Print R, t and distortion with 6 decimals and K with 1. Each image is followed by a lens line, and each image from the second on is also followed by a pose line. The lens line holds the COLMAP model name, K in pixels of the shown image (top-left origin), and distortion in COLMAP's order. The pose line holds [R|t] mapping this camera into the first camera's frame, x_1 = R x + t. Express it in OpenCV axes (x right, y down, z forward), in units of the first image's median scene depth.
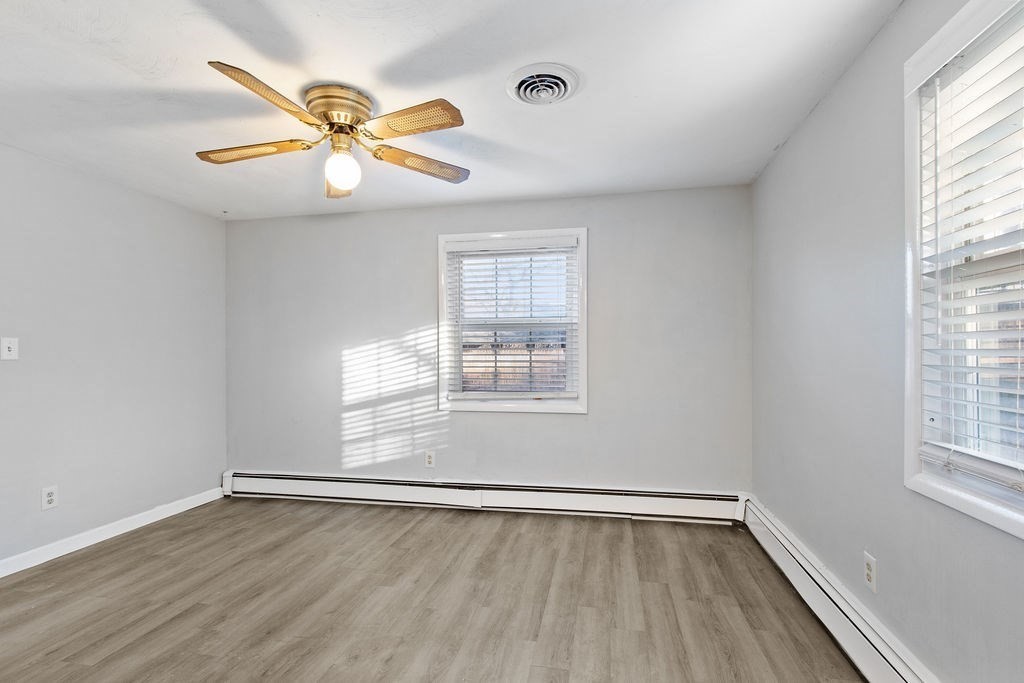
lens RADIAL K [[465.7, 0, 513.0], [0, 465.7, 342.1], [0, 0, 1]] dist [0.003380, -0.000998]
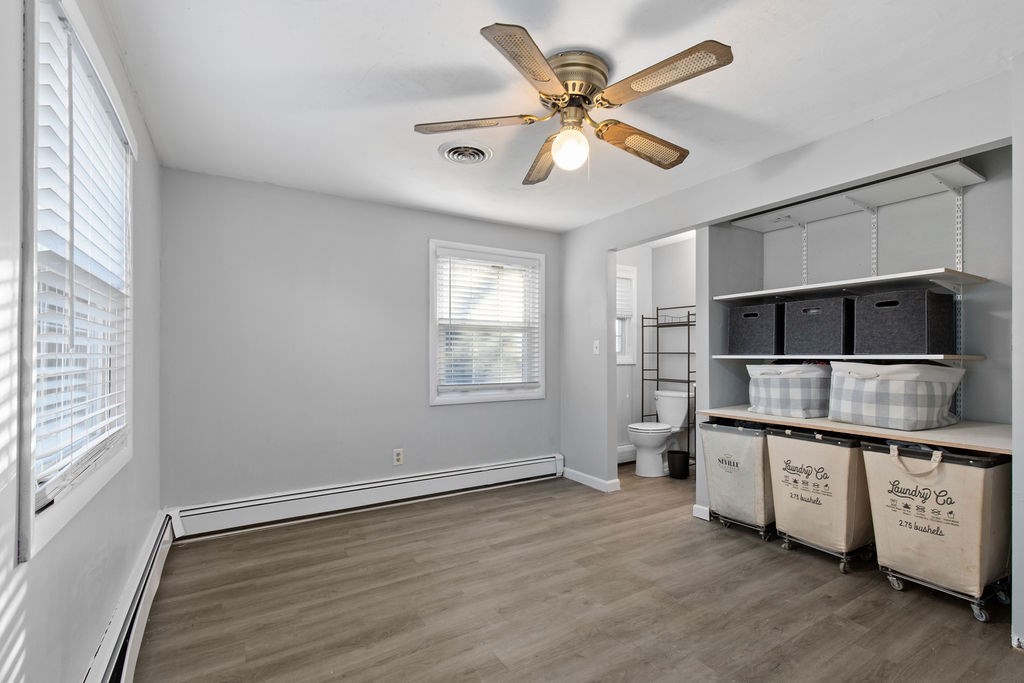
lens RADIAL K [[465.7, 0, 522.0], [0, 465.7, 352.5], [0, 0, 1]] dist [0.003380, -0.000998]
pose [[-0.685444, 0.006562, 0.728096, -0.866205], [-0.009769, 0.999787, -0.018207, 0.039761], [-0.728060, -0.019593, -0.685234, 1.535514]]
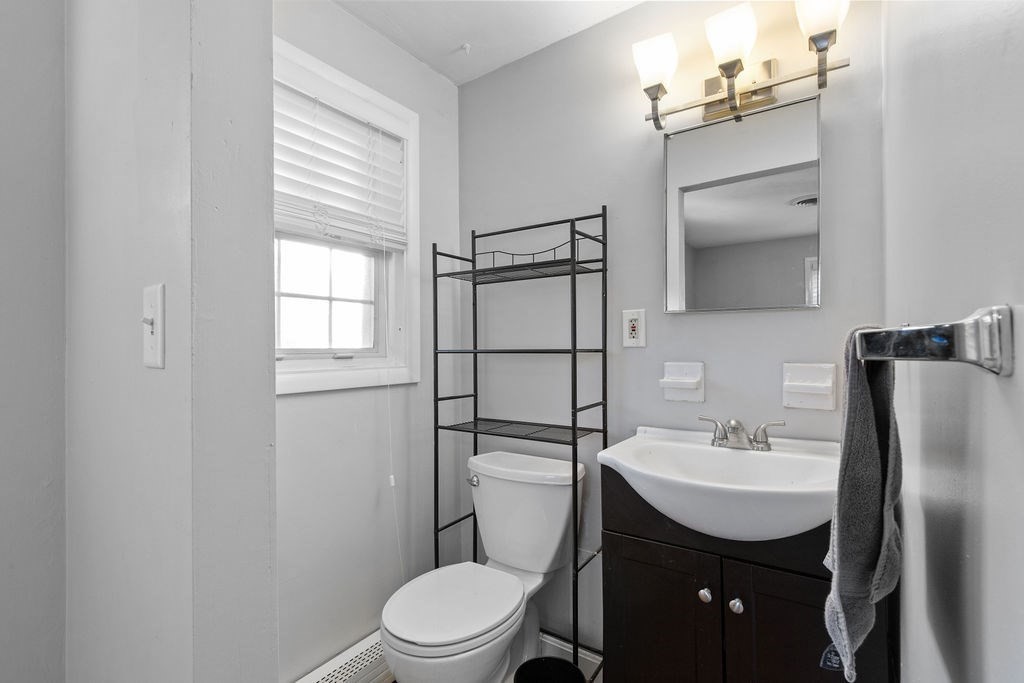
lens RADIAL K [[465.7, 0, 507.7], [0, 465.7, 343.0], [0, 0, 1]] dist [0.003380, -0.000998]
pose [[-0.915985, 0.011523, 0.401047, -0.563755], [0.003836, 0.999793, -0.019964, 0.024003], [-0.401194, -0.016748, -0.915840, 1.053042]]
